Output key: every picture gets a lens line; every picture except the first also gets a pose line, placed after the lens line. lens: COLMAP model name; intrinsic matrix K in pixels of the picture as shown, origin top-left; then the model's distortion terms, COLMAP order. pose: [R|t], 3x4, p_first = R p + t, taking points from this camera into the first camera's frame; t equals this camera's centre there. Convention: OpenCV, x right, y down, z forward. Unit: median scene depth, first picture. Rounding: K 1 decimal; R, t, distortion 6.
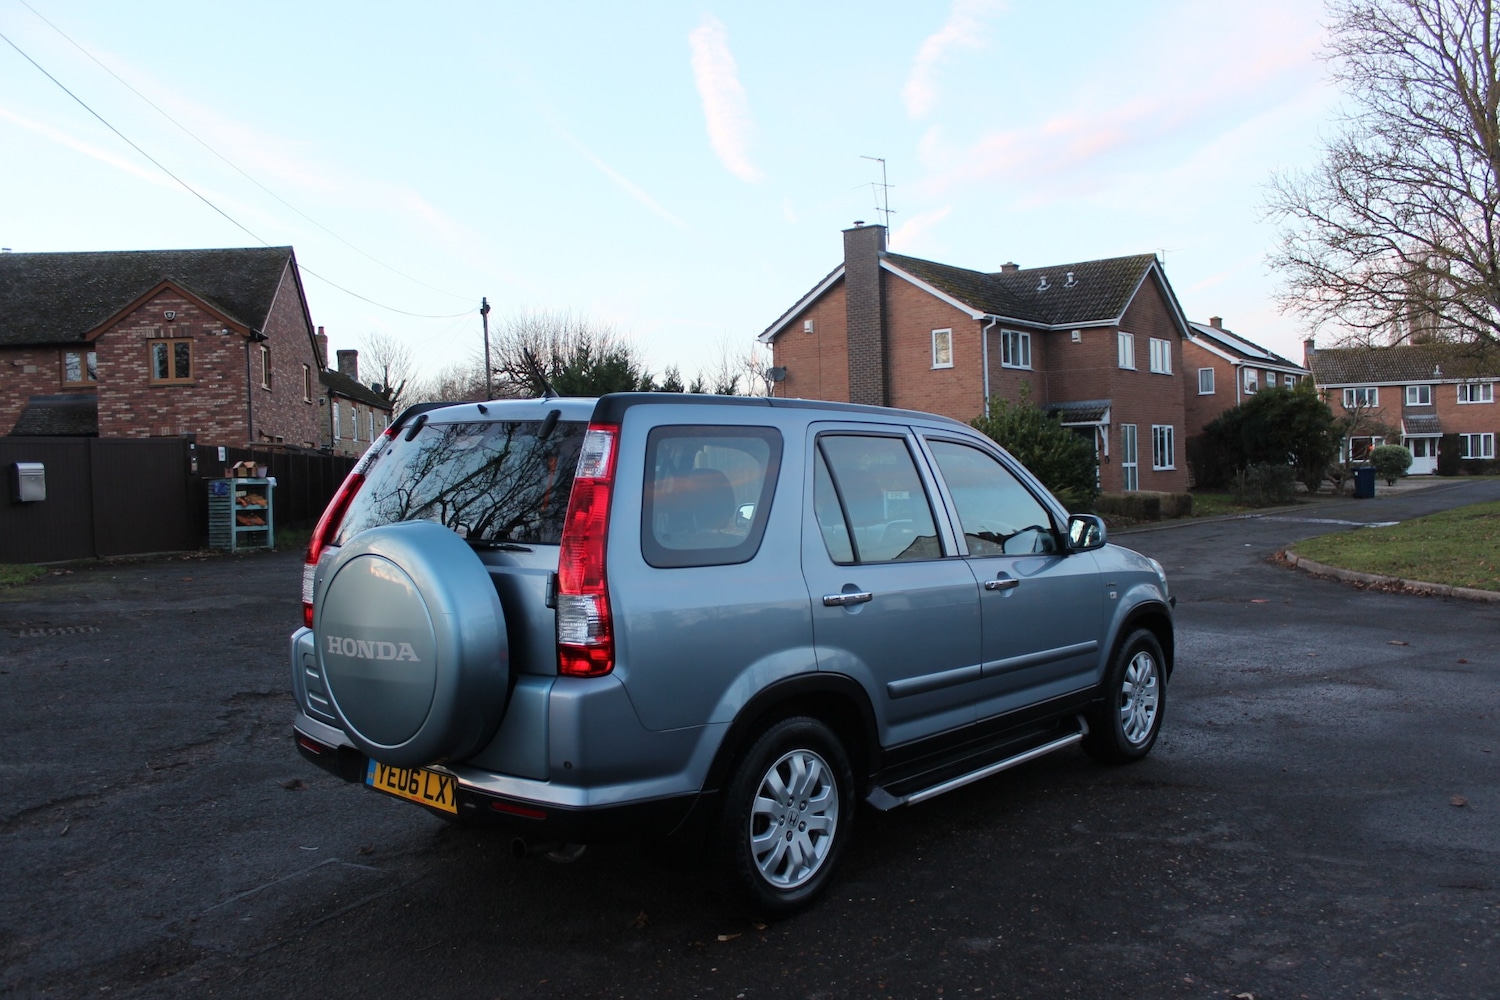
lens RADIAL K [[1285.0, 0, 762.9], [0, 1285.0, 510.7], [0, 0, 1]] dist [-0.161152, 0.168118]
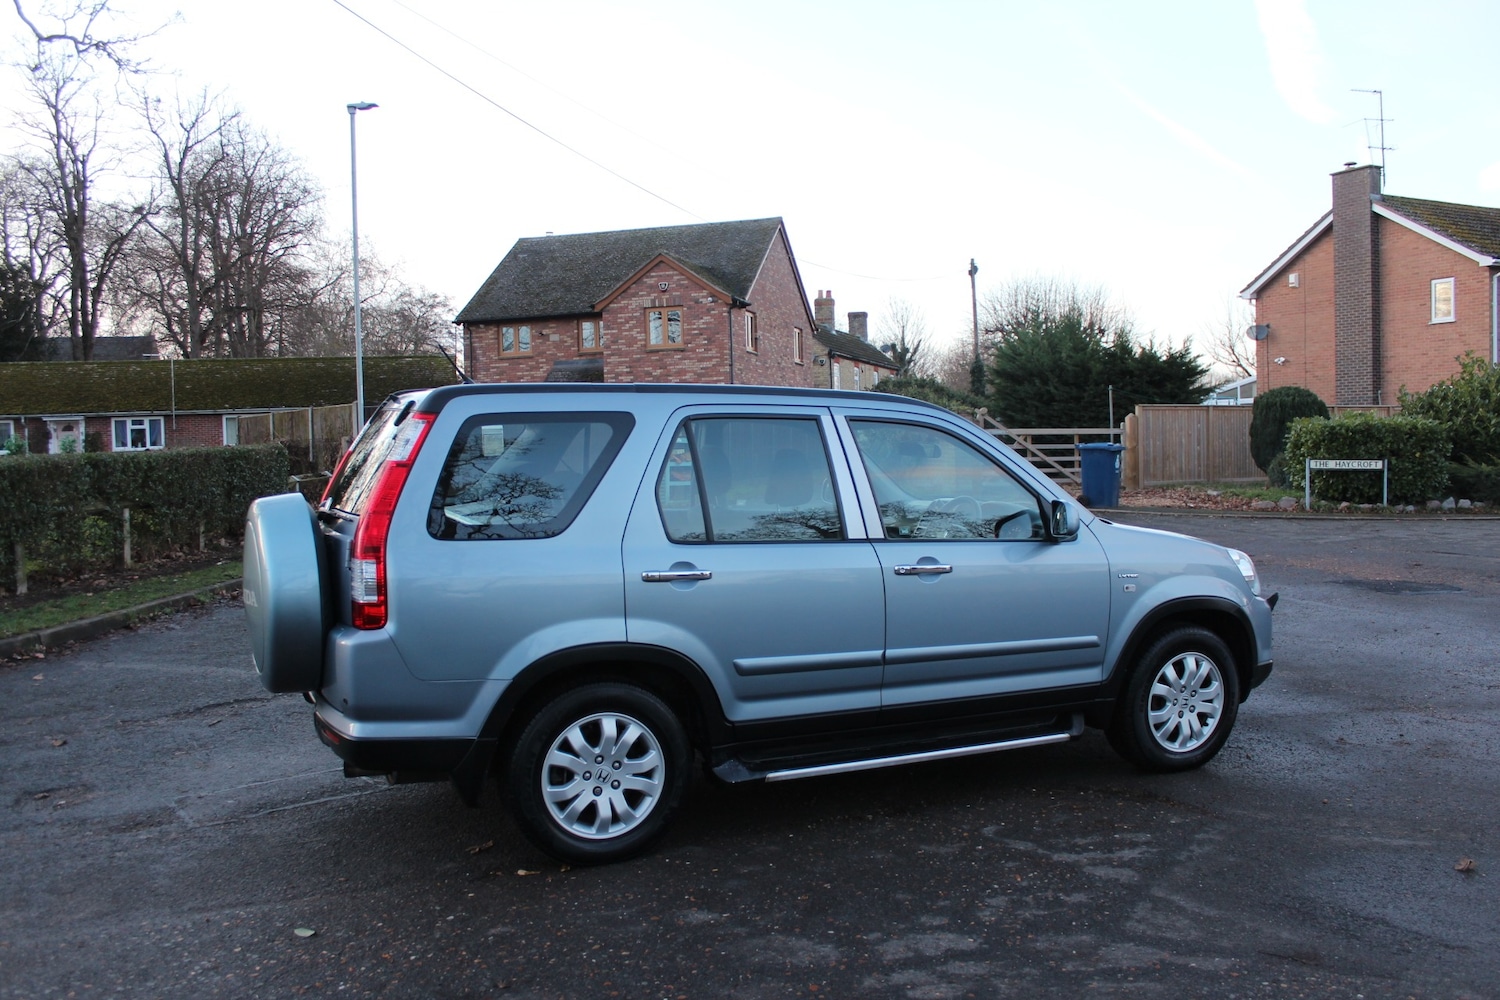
lens RADIAL K [[1285.0, 0, 762.9], [0, 1285.0, 510.7], [0, 0, 1]] dist [-0.161152, 0.168118]
pose [[0.906037, 0.034925, -0.421756, 0.081192], [-0.020677, 0.999052, 0.038310, -0.003813], [0.422694, -0.025990, 0.905900, 0.011147]]
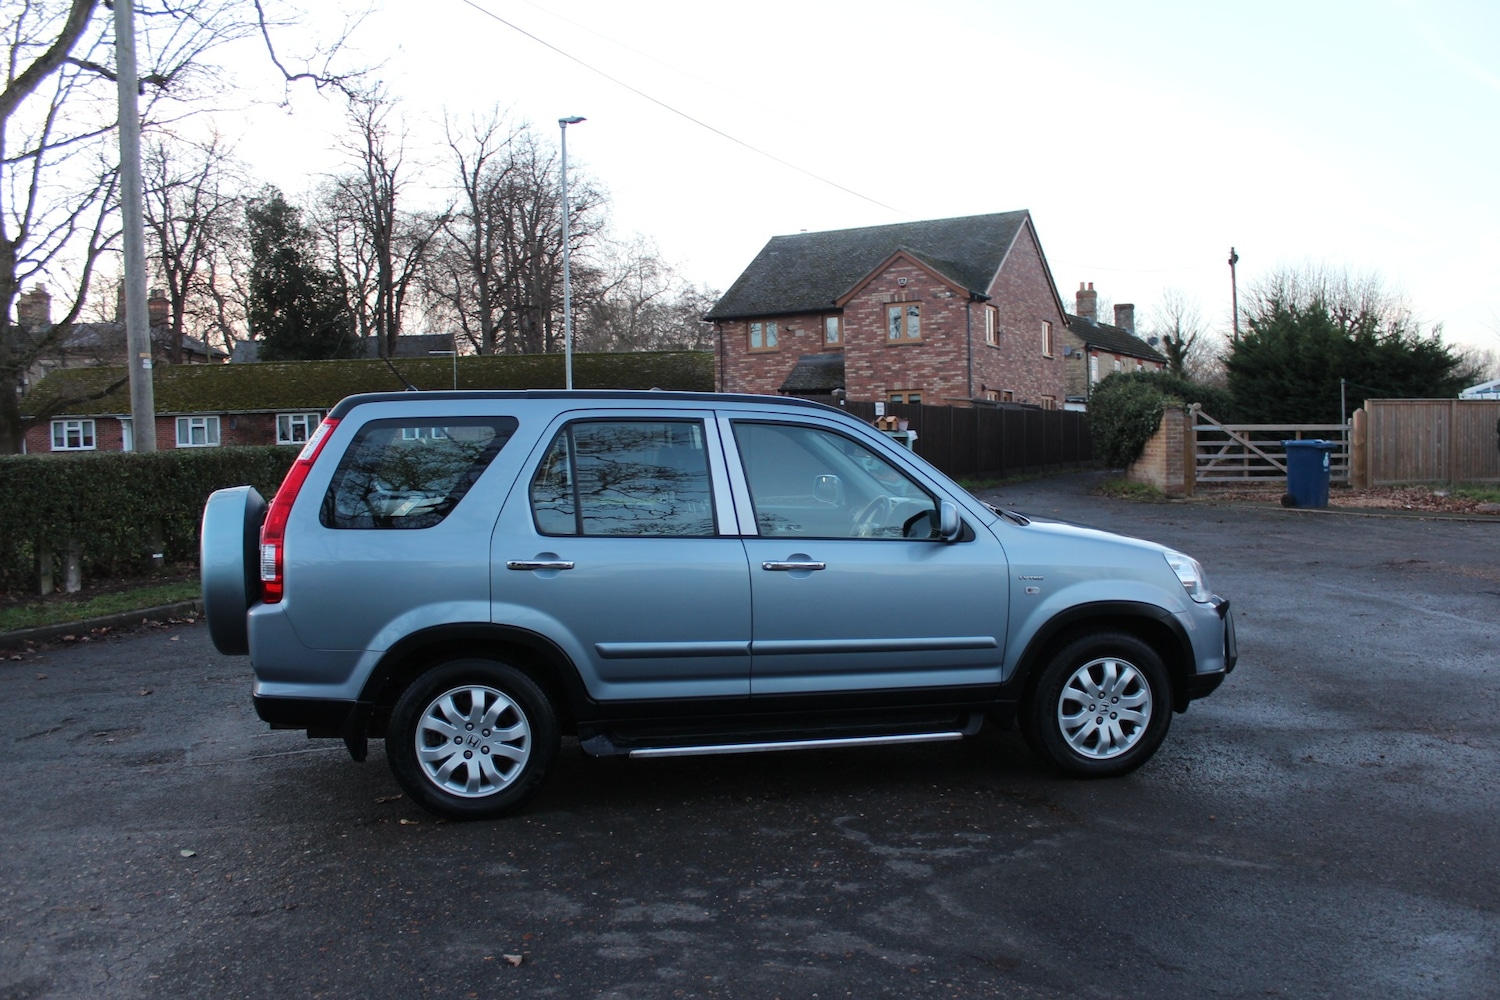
lens RADIAL K [[1279.0, 0, 768.0], [0, 1279.0, 503.7], [0, 0, 1]] dist [-0.146772, 0.152577]
pose [[0.784265, 0.048753, -0.618507, 0.133238], [-0.026760, 0.998638, 0.044784, -0.006282], [0.619848, -0.018571, 0.784502, 0.031771]]
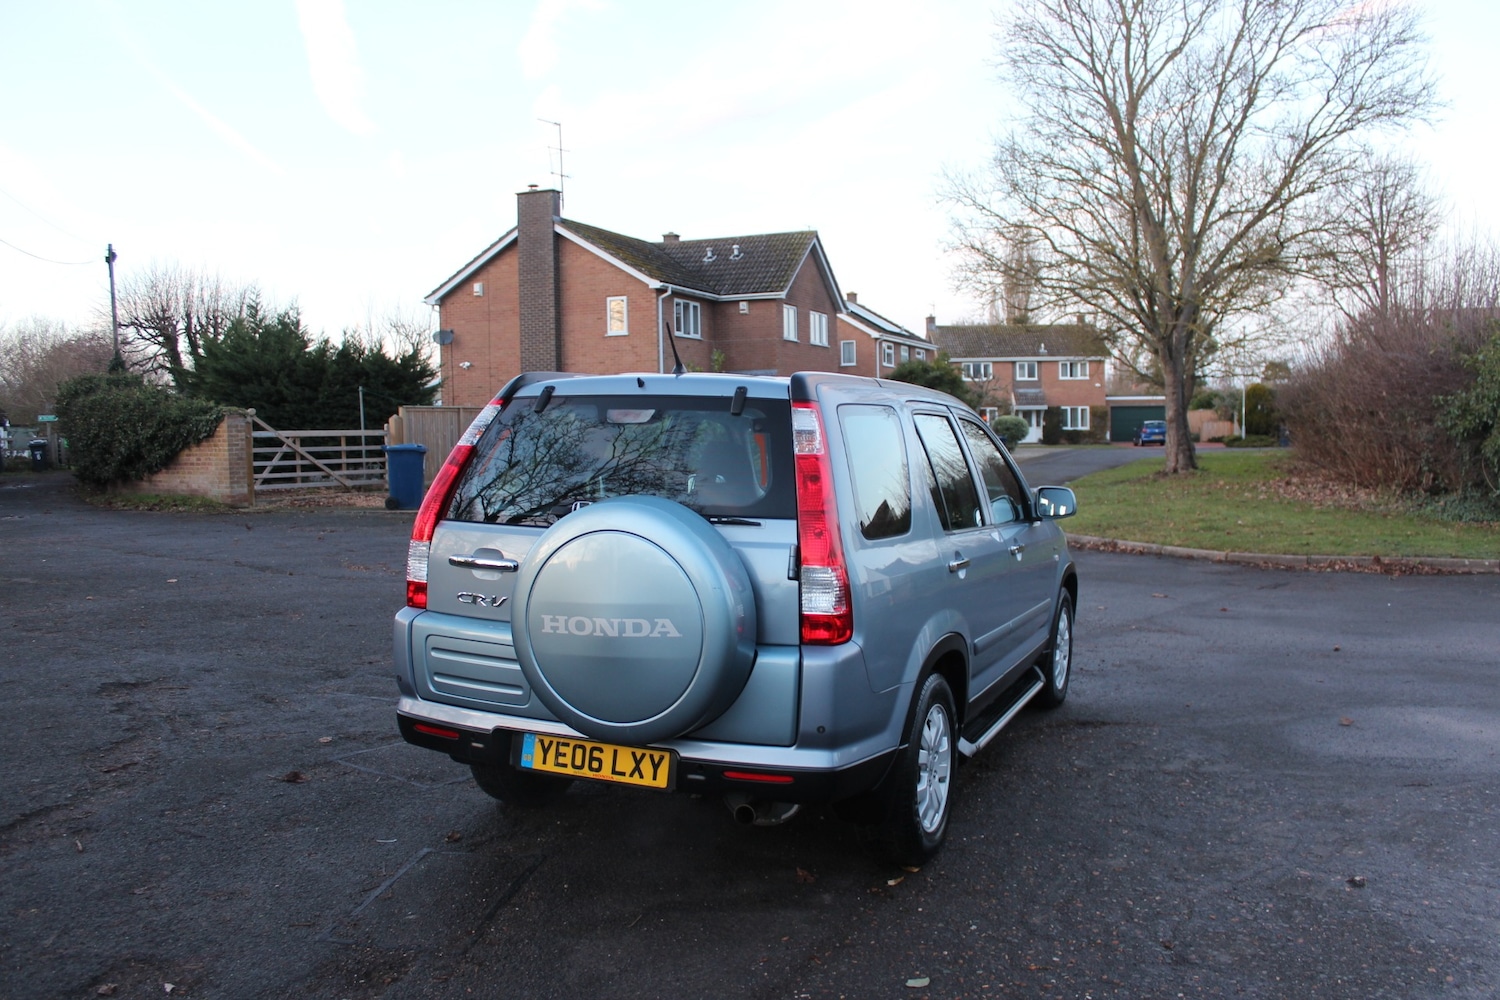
lens RADIAL K [[1285.0, 0, 762.9], [0, 1285.0, 510.7], [0, 0, 1]] dist [-0.161152, 0.168118]
pose [[0.951862, -0.008159, 0.306418, -0.060472], [-0.000252, 0.999625, 0.027400, -0.001009], [-0.306526, -0.026158, 0.951503, 0.002108]]
